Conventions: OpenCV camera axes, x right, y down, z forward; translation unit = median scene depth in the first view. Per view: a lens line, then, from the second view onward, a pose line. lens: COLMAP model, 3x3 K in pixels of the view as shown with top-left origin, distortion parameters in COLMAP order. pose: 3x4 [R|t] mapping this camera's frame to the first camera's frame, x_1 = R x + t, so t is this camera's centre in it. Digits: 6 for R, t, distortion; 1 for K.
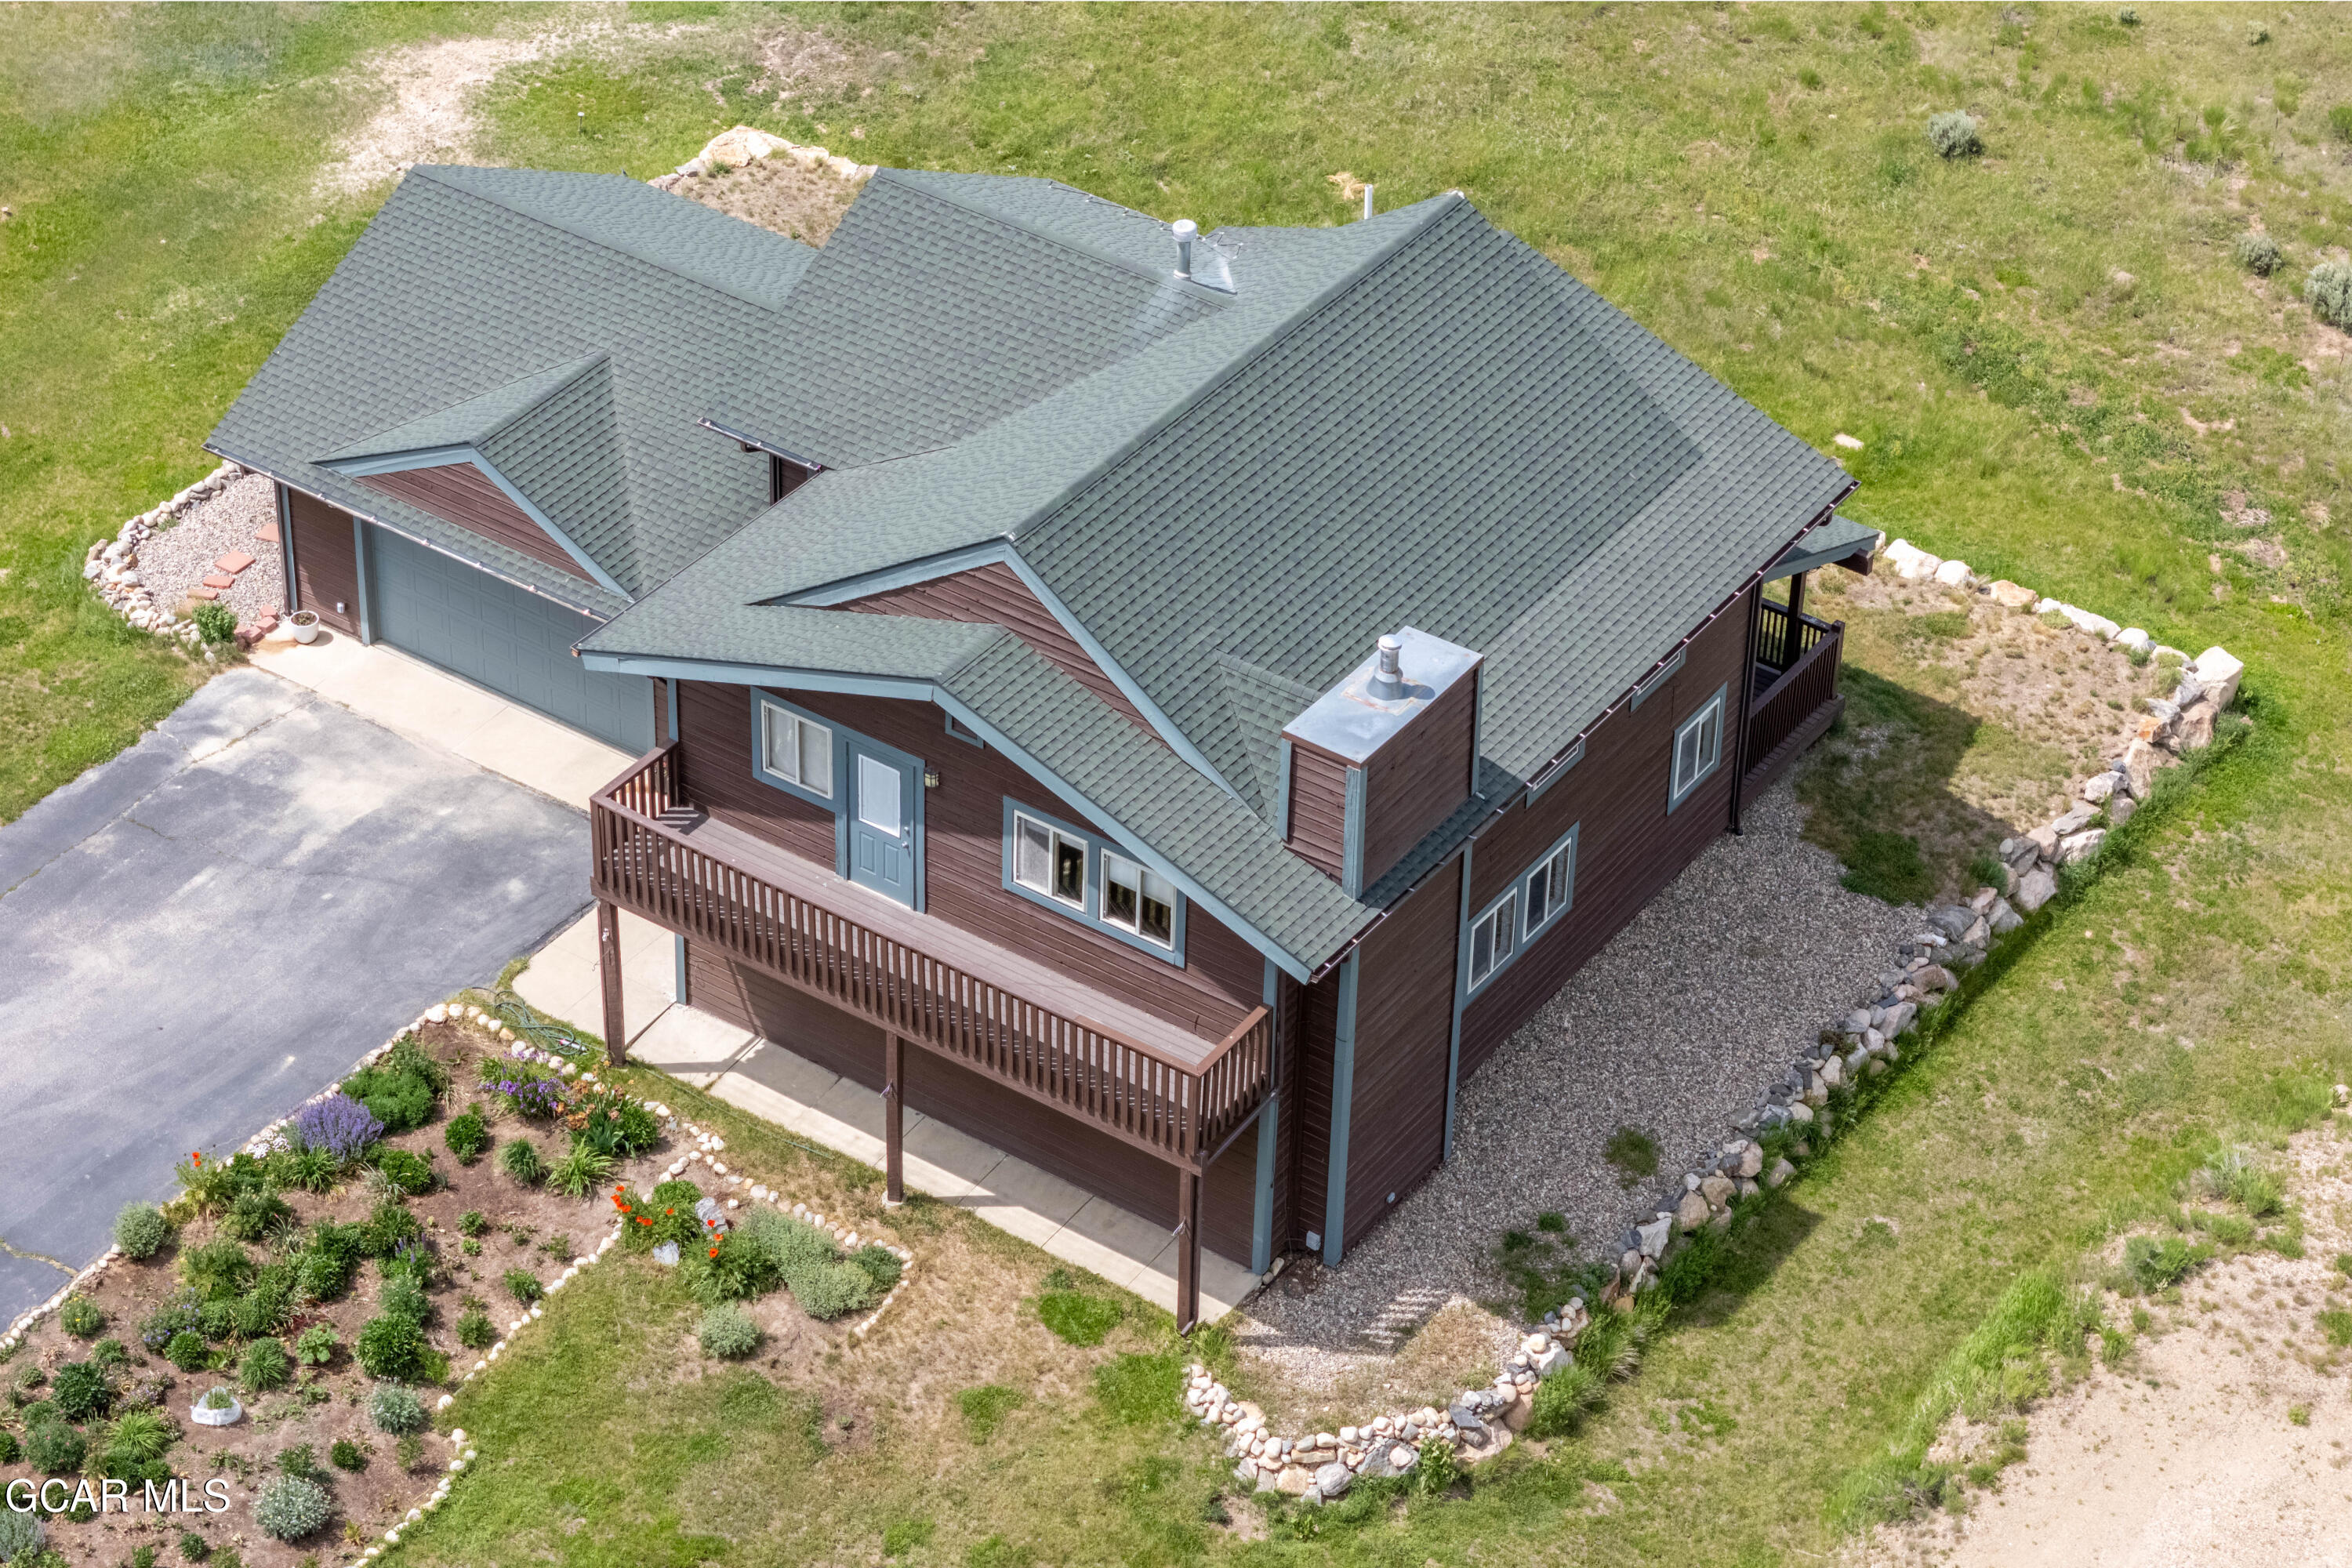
lens RADIAL K [[5569.9, 0, 1176.0], [0, 5569.9, 784.0], [0, 0, 1]] dist [-0.135547, 0.155893]
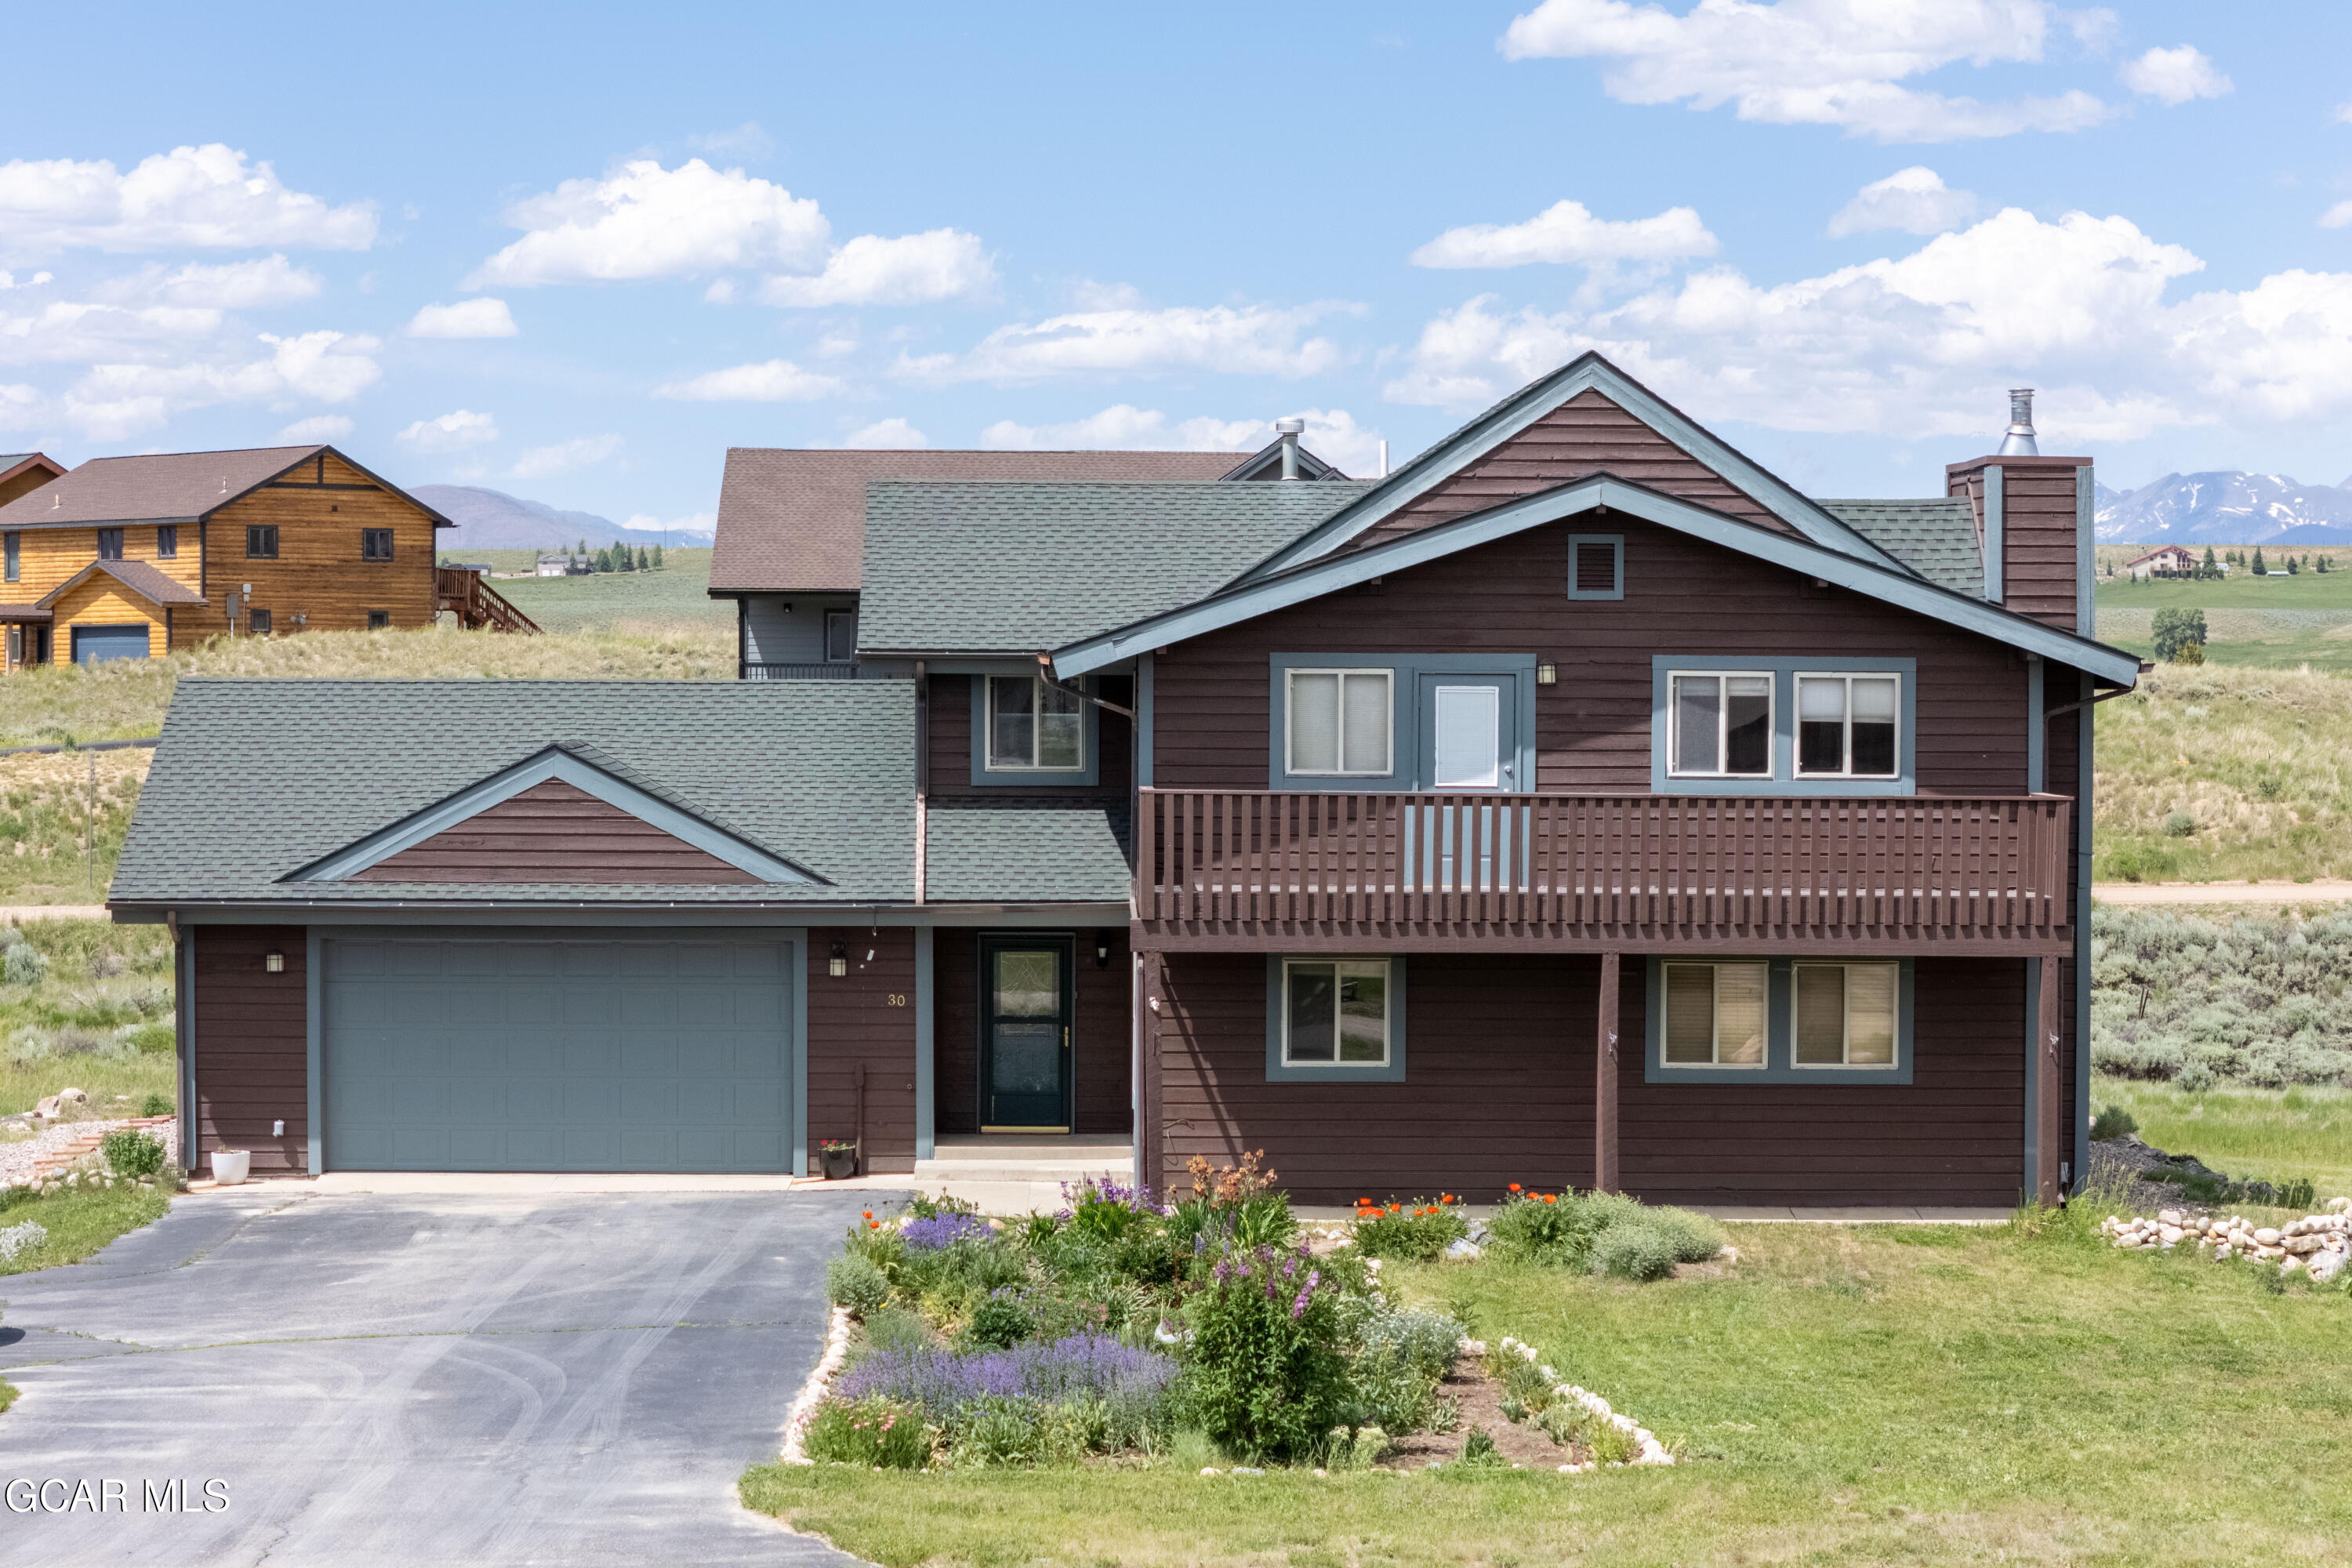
lens RADIAL K [[5569.9, 0, 1176.0], [0, 5569.9, 784.0], [0, 0, 1]] dist [-0.135547, 0.155893]
pose [[0.818028, -0.023997, 0.574677, -0.549081], [0.347832, 0.816370, -0.461035, 0.364139], [-0.458086, 0.577031, 0.676160, 0.461935]]
